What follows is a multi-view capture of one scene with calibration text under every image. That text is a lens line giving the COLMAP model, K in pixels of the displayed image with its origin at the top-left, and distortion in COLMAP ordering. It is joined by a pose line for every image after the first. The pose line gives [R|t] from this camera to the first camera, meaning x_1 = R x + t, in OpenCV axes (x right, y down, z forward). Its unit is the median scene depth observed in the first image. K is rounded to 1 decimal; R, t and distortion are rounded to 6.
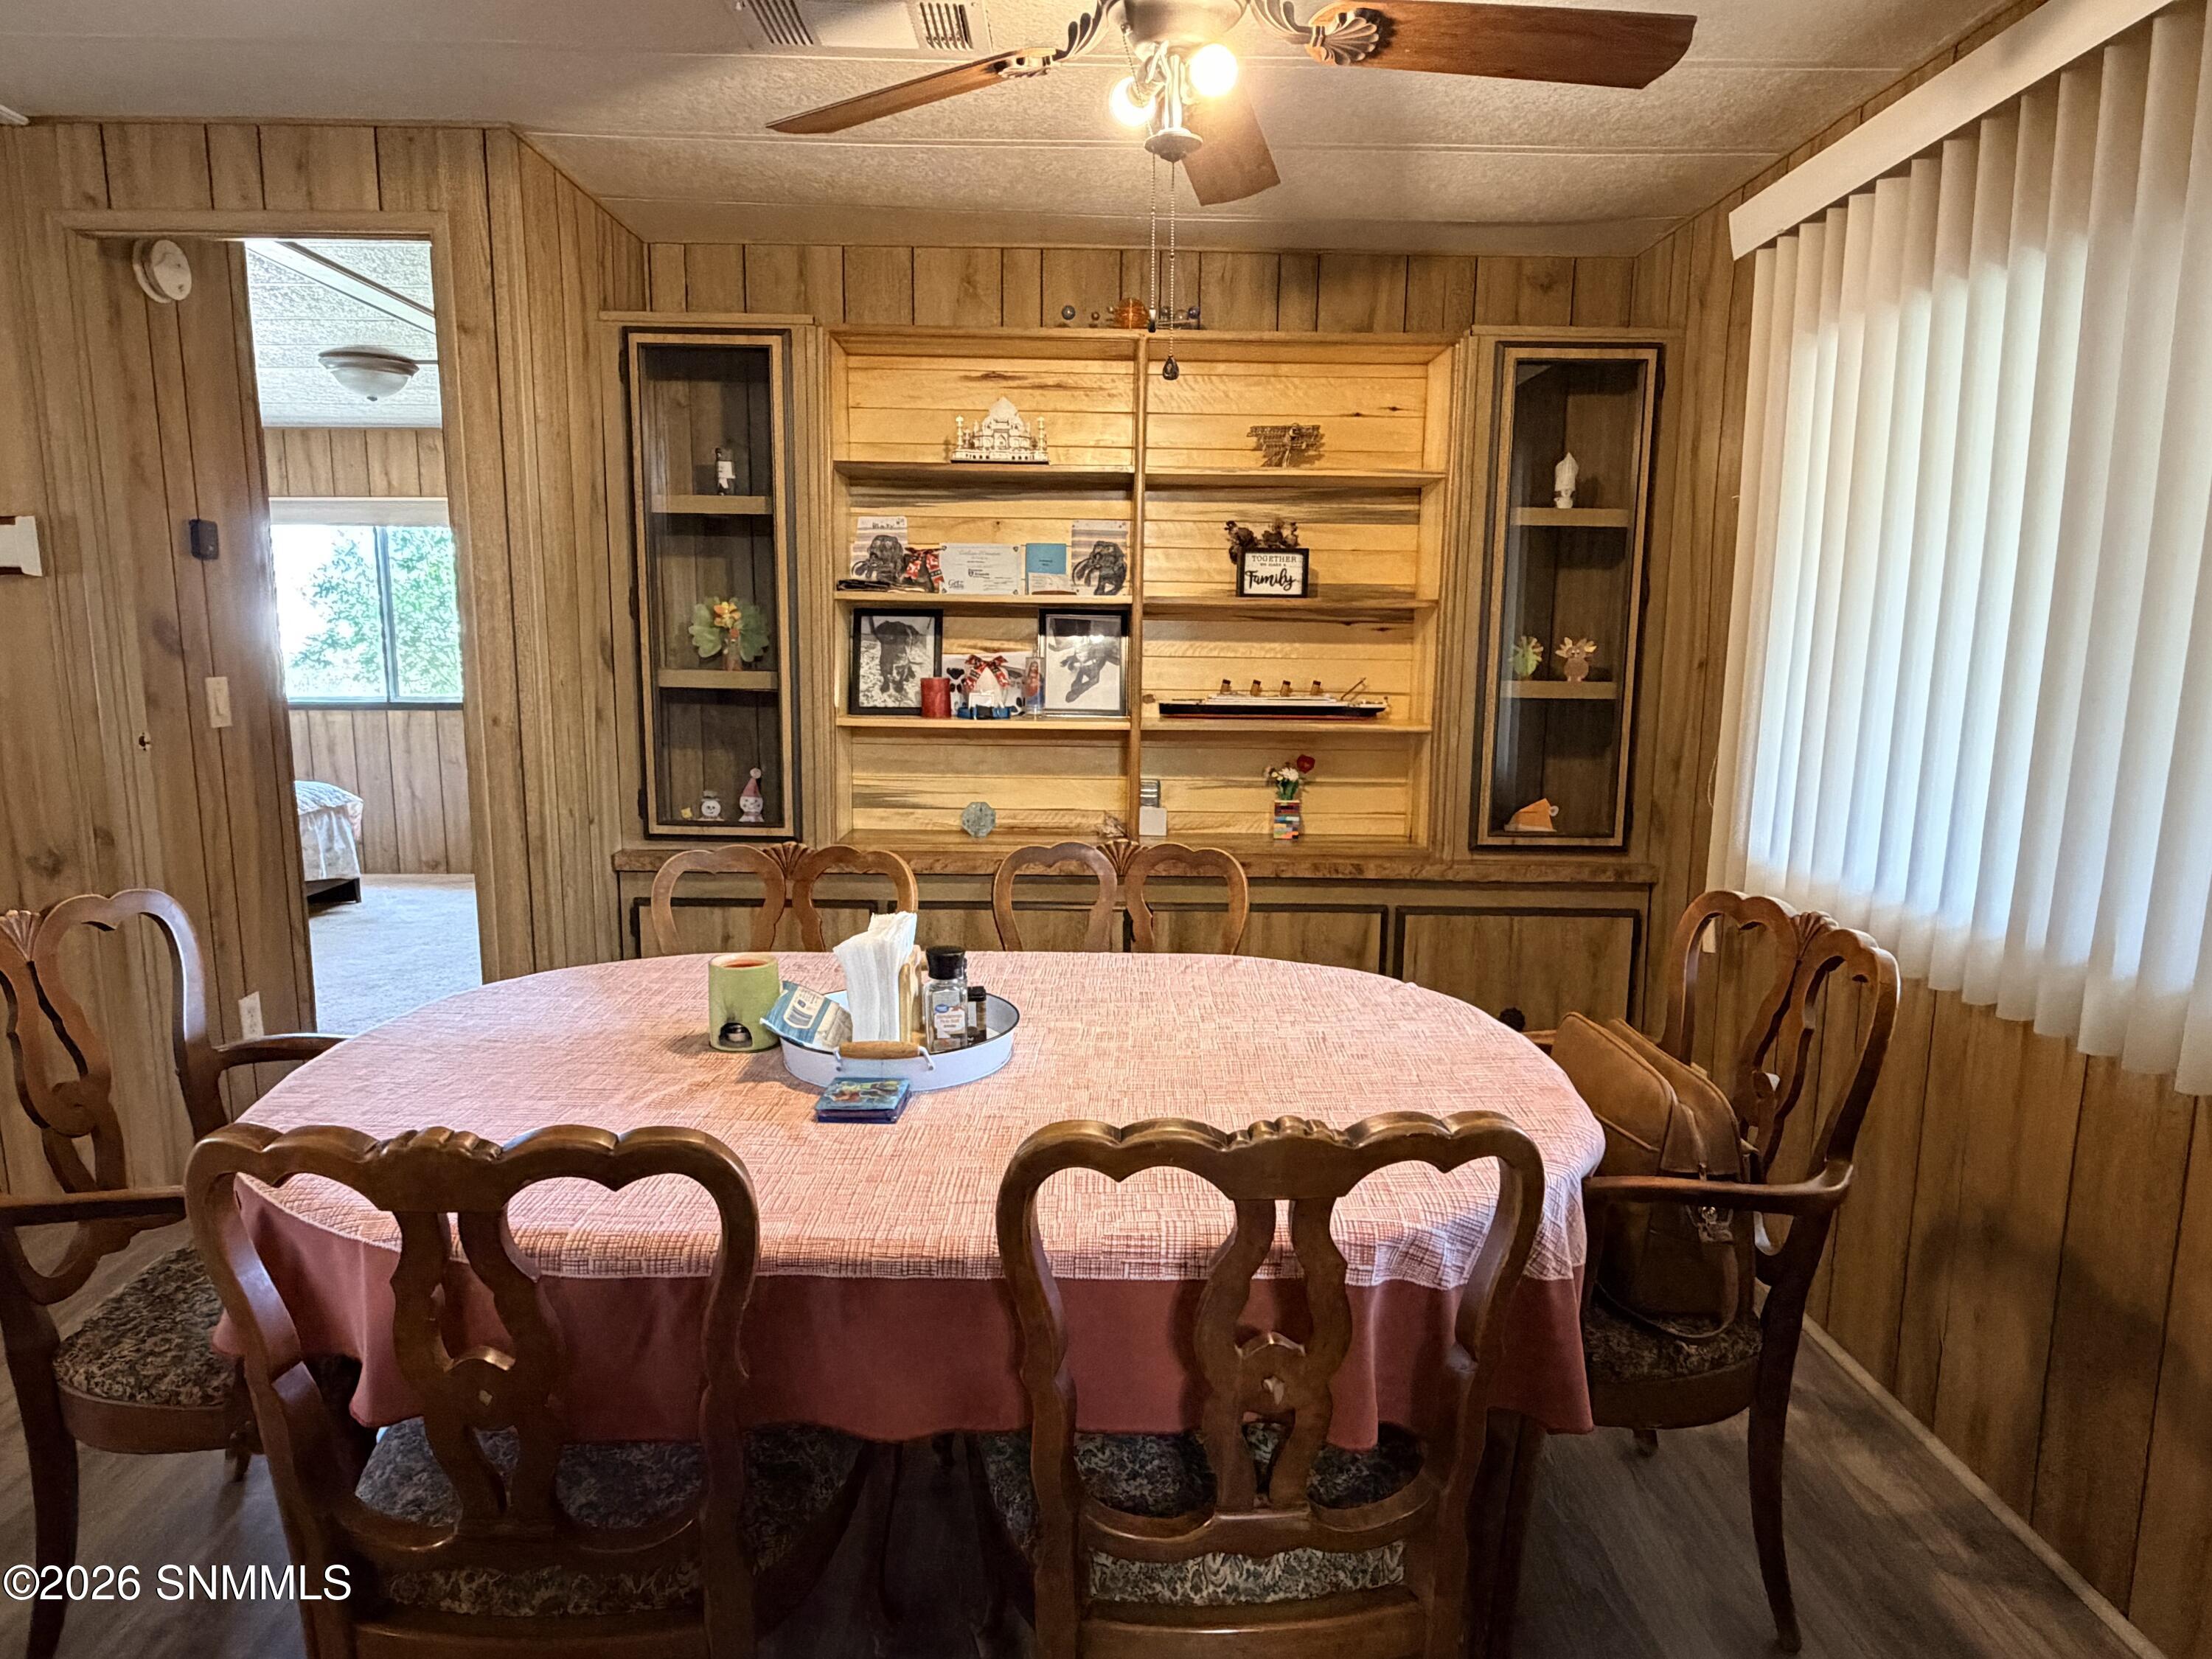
lens RADIAL K [[1305.3, 0, 1090.6], [0, 1305.3, 828.9], [0, 0, 1]] dist [0.003728, -0.000072]
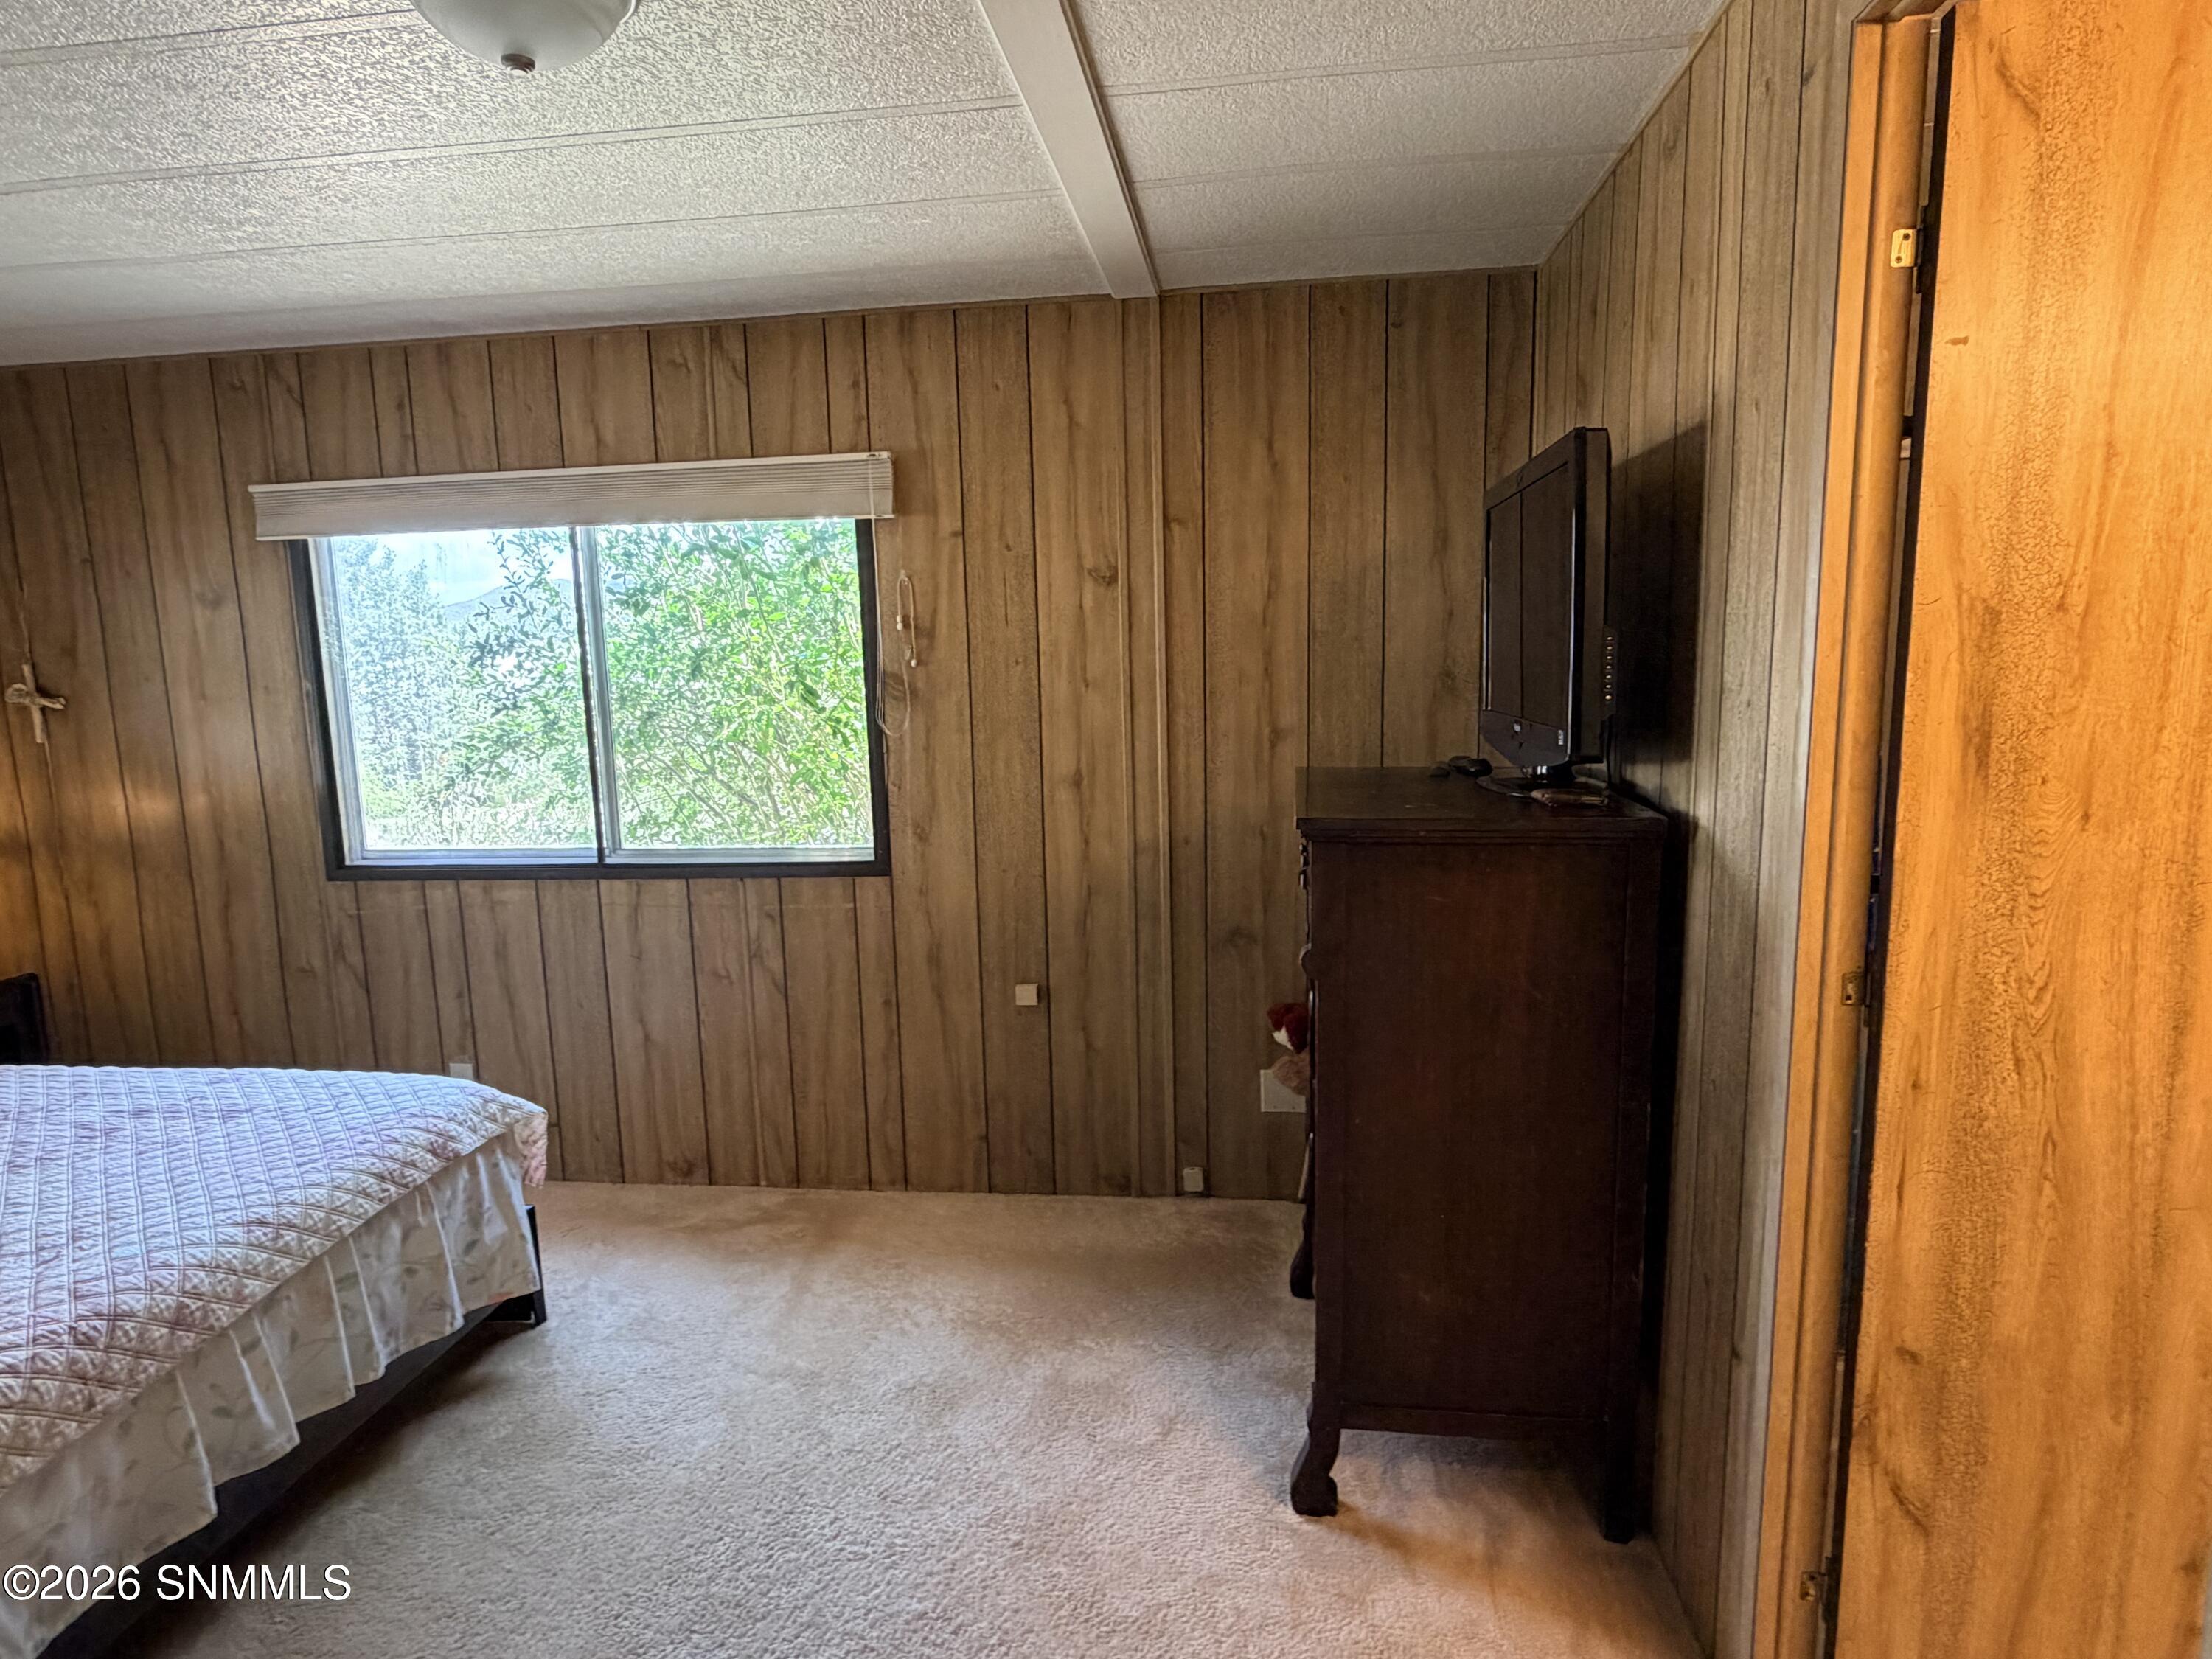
lens RADIAL K [[1293.2, 0, 1104.7], [0, 1293.2, 833.3], [0, 0, 1]] dist [0.001520, 0.001989]
pose [[0.990827, -0.012526, -0.134554, -0.268307], [0.011583, 0.999903, -0.007793, -0.102654], [0.134638, 0.006163, 0.990876, 0.514819]]
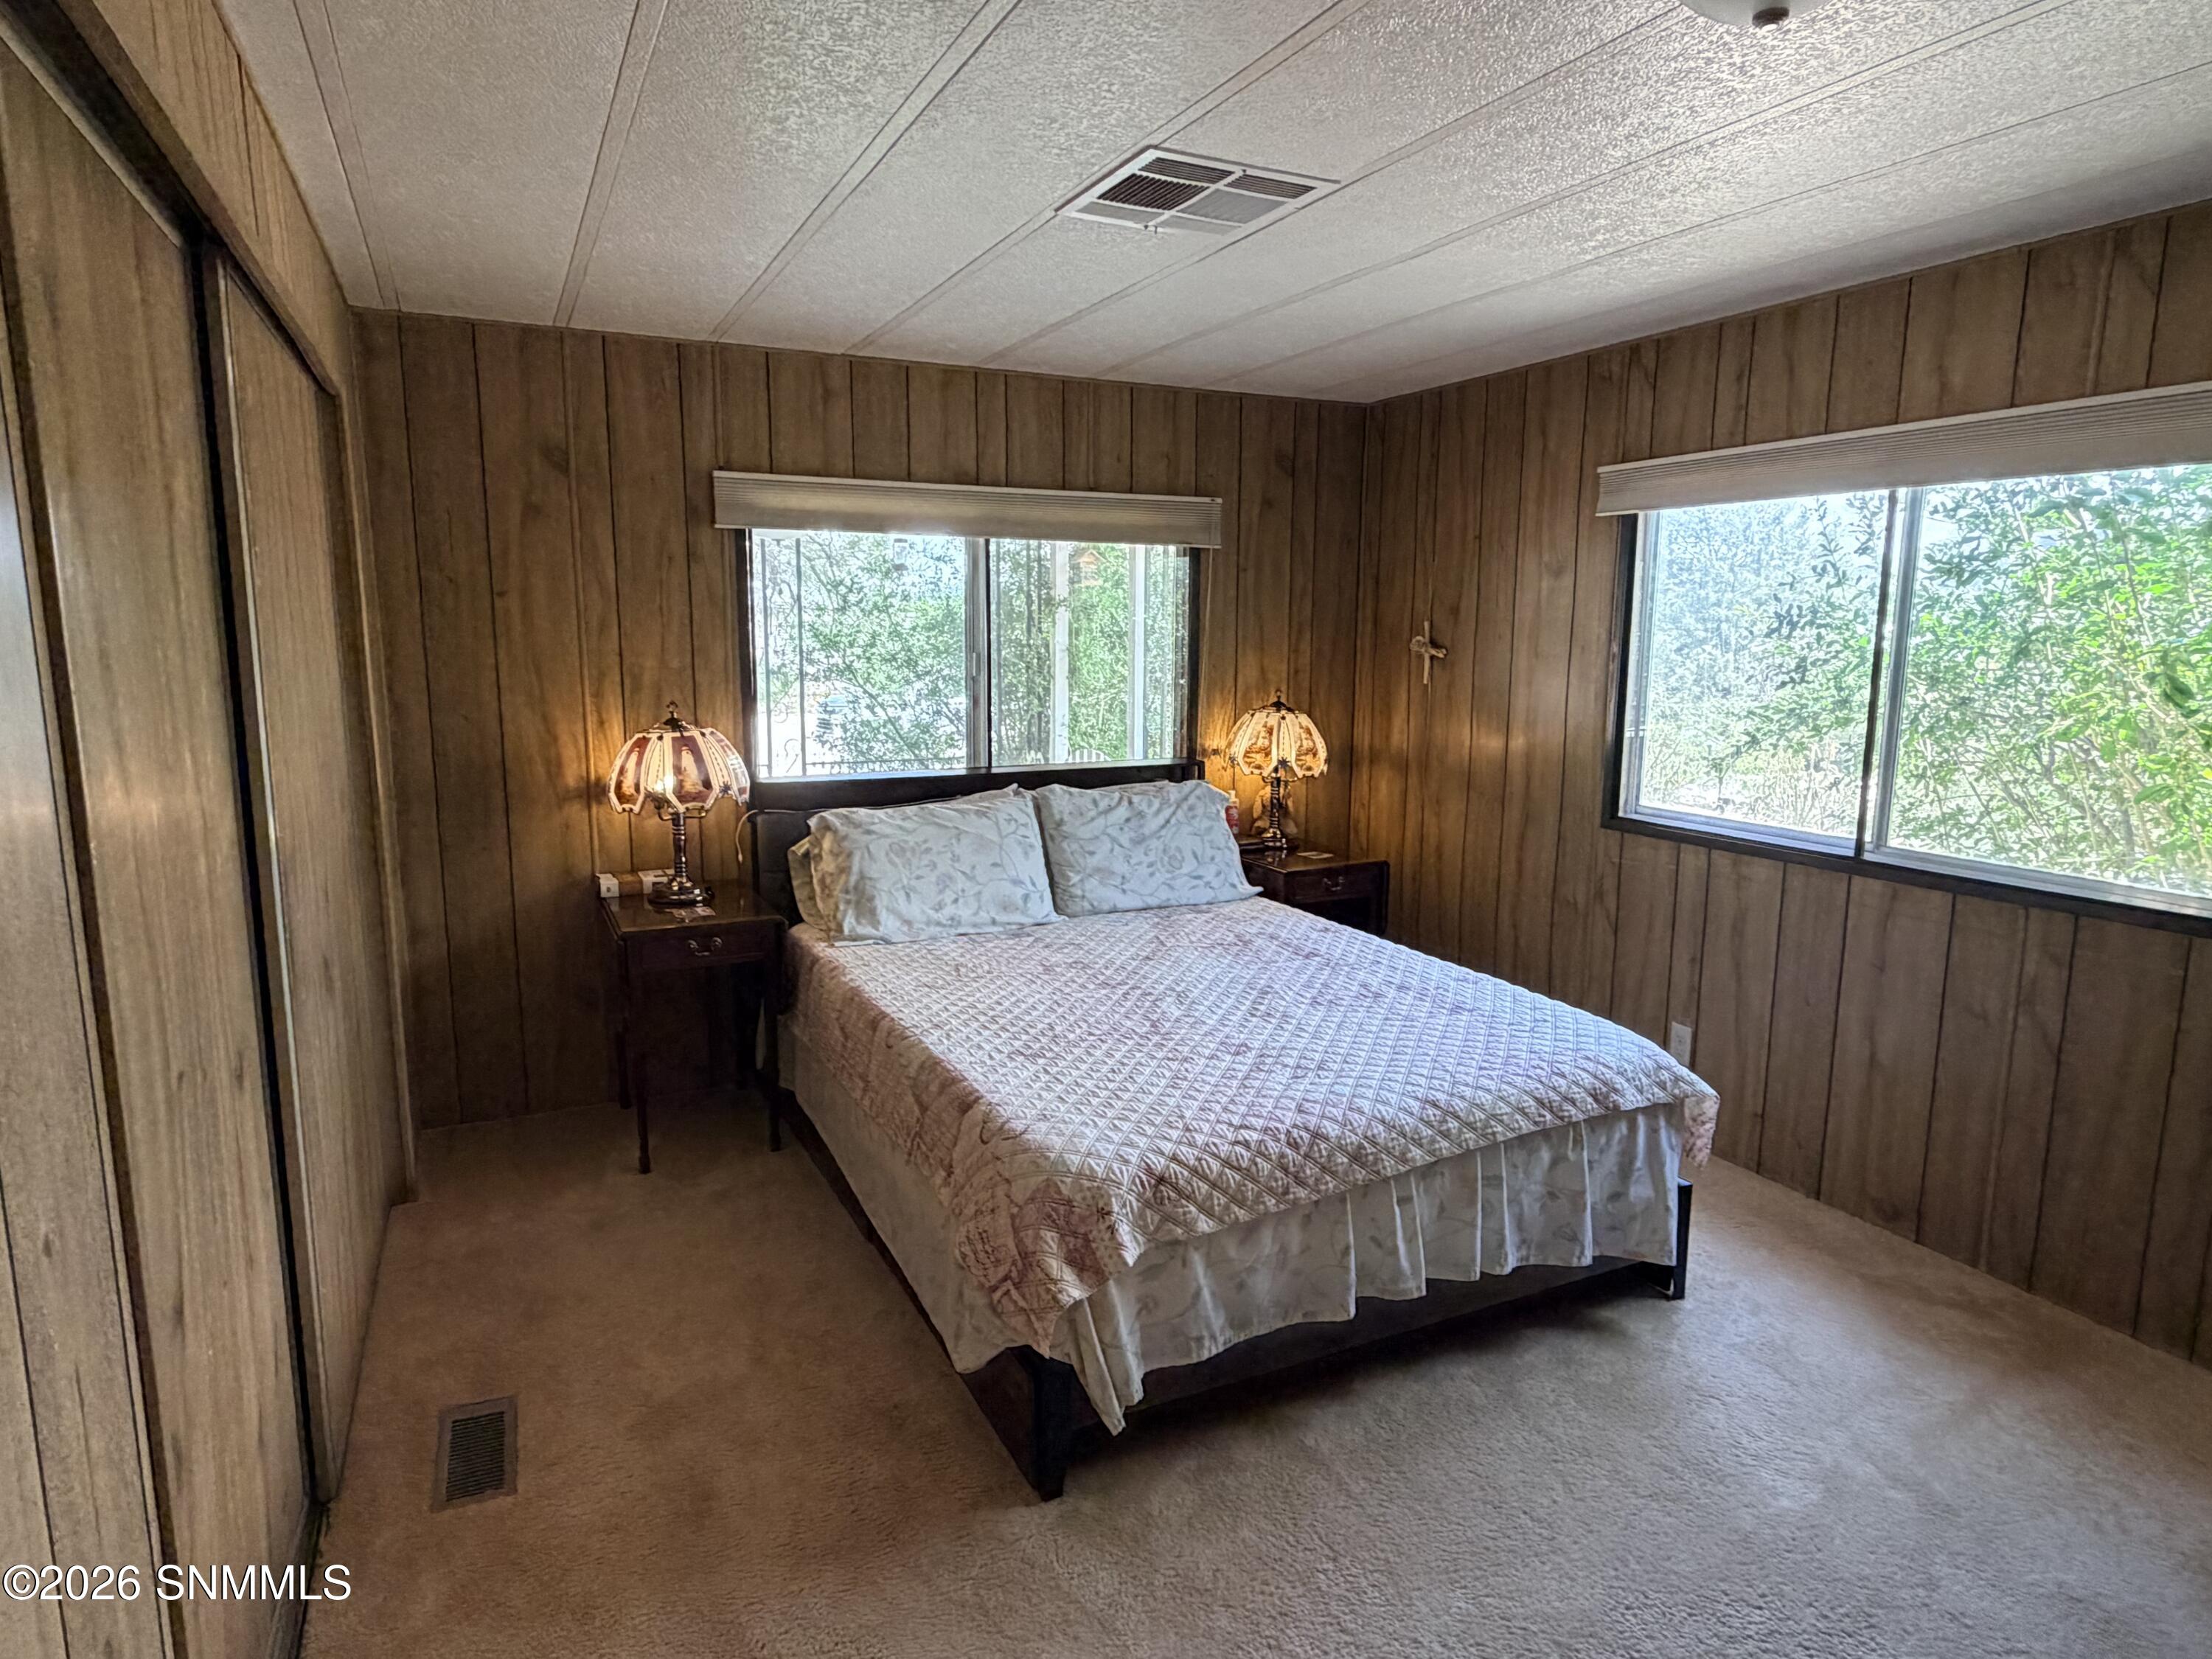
lens RADIAL K [[1290.0, 0, 1106.0], [0, 1290.0, 829.5], [0, 0, 1]] dist [0.004568, 0.000809]
pose [[0.434051, 0.142789, -0.889500, -0.237049], [-0.140791, 0.985979, 0.089575, -0.110886], [0.889819, 0.086354, 0.448069, 0.541141]]
